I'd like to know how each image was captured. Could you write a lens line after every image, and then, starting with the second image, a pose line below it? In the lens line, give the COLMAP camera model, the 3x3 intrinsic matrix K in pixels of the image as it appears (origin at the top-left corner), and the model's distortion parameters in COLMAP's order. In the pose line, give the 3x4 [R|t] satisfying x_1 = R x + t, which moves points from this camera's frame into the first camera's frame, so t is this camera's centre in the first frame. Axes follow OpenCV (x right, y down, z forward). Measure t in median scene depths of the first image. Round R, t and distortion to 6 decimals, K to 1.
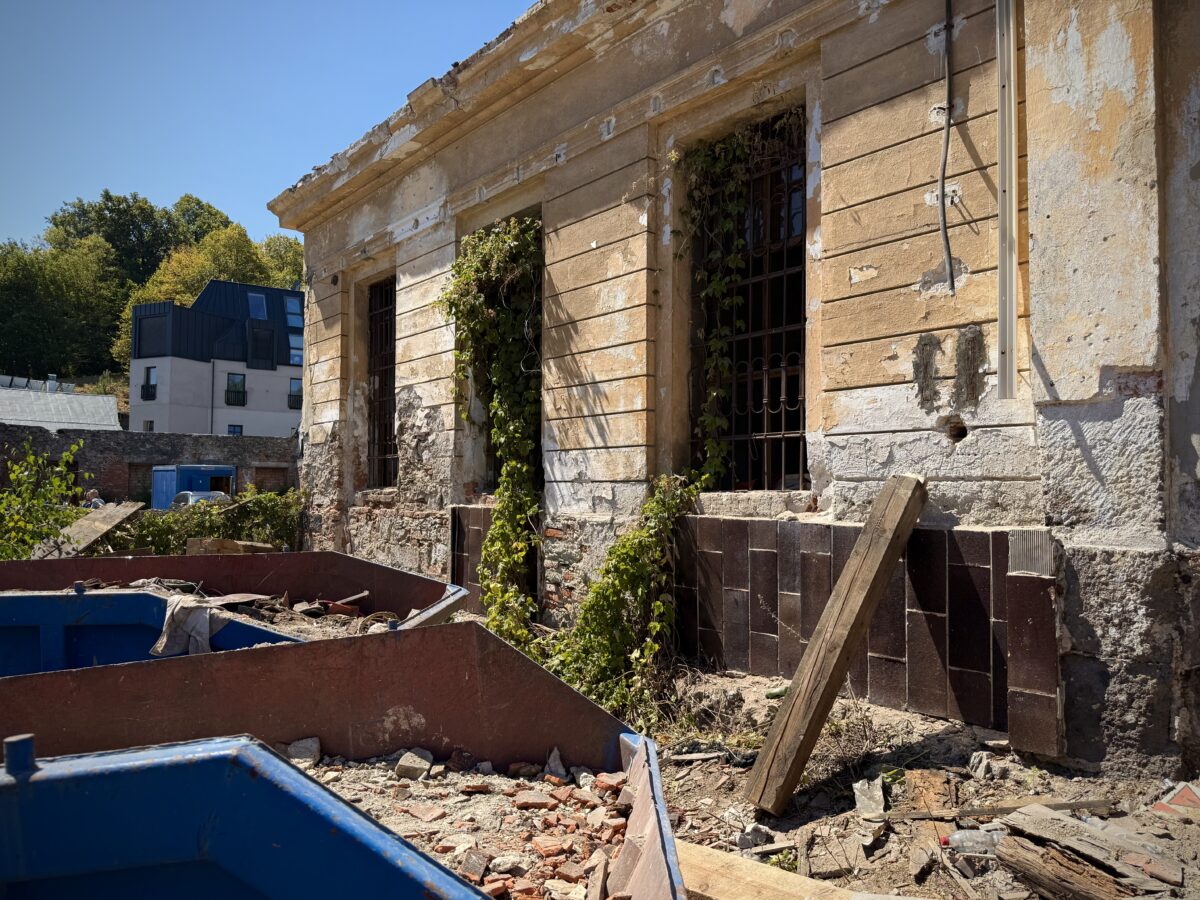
lens RADIAL K [[836.9, 0, 600.0], [0, 836.9, 450.0], [0, 0, 1]] dist [0.129062, -0.180609]
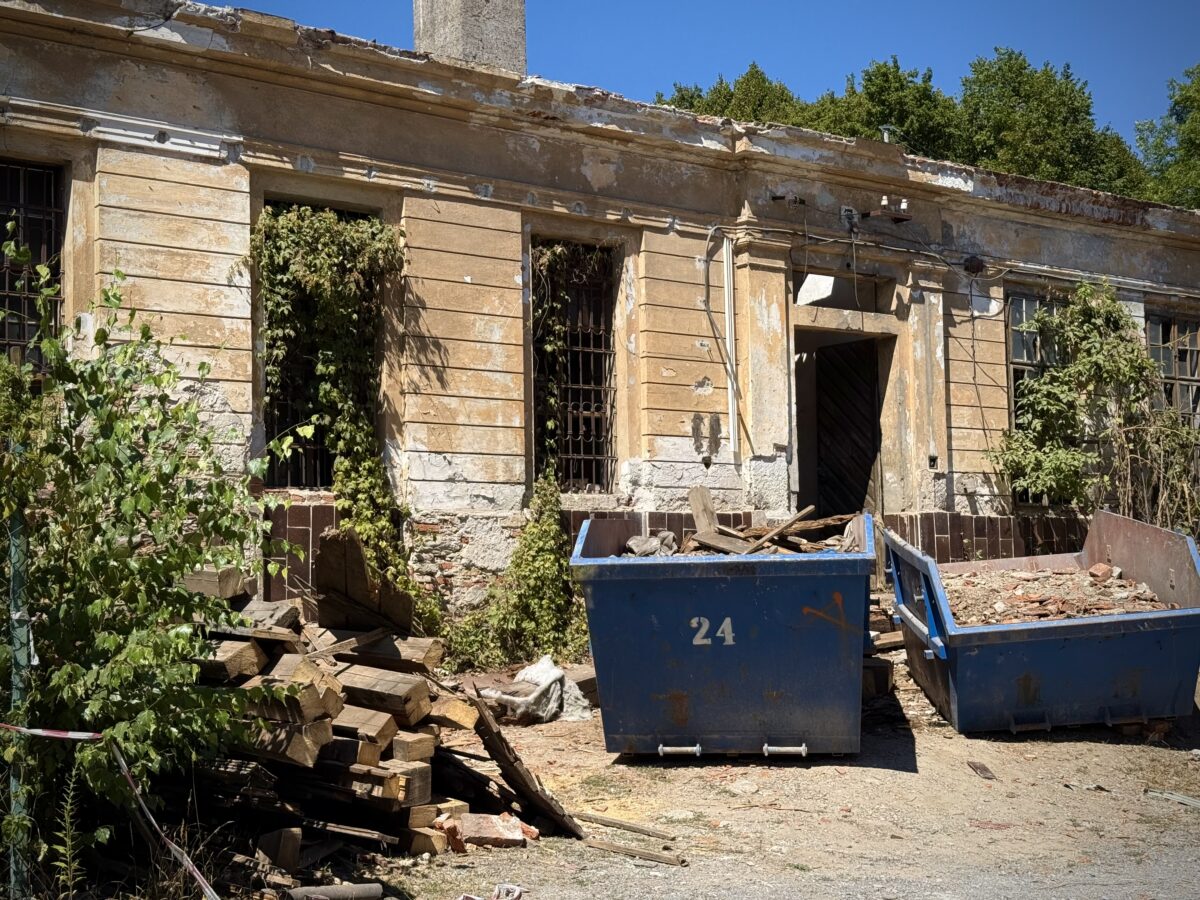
lens RADIAL K [[1651.3, 0, 599.7], [0, 1651.3, 459.2], [0, 0, 1]] dist [0.131295, -0.081123]
pose [[0.041929, 0.073242, 0.996432, -2.978045], [-0.027475, 0.997017, -0.072129, 0.216730], [-0.998743, -0.024353, 0.043816, 0.936055]]
